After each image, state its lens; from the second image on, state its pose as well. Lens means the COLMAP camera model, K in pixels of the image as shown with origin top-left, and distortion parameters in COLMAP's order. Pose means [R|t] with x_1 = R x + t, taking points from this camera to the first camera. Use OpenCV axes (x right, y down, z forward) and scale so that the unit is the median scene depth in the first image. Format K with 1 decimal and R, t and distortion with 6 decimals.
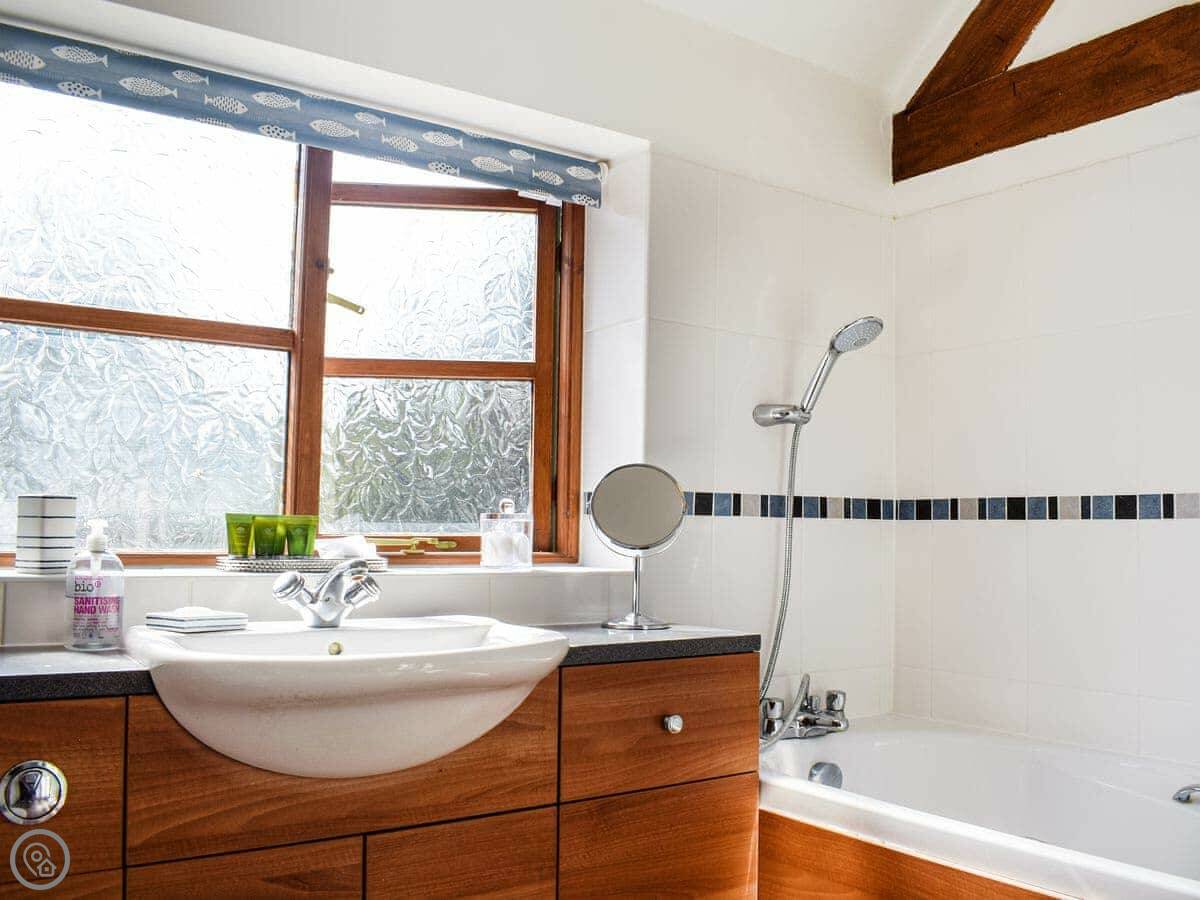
lens RADIAL K [[1087.8, 0, 583.0], [0, 1087.8, 440.4], [0, 0, 1]] dist [-0.099854, 0.020073]
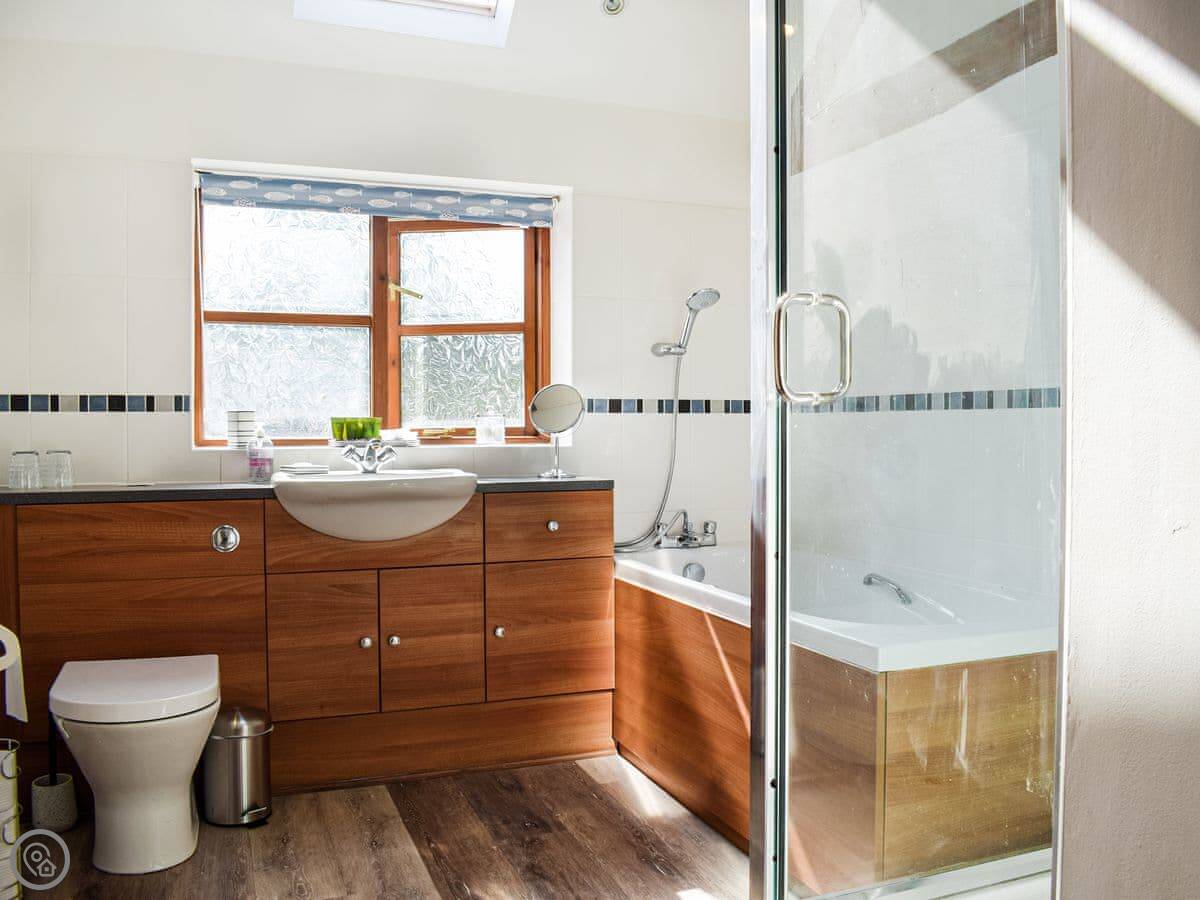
lens RADIAL K [[1087.8, 0, 583.0], [0, 1087.8, 440.4], [0, 0, 1]] dist [-0.099854, 0.020073]
pose [[0.966162, -0.011601, -0.257674, 0.601664], [0.035856, 0.995329, 0.089632, -0.048504], [0.255431, -0.095838, 0.962066, -0.751988]]
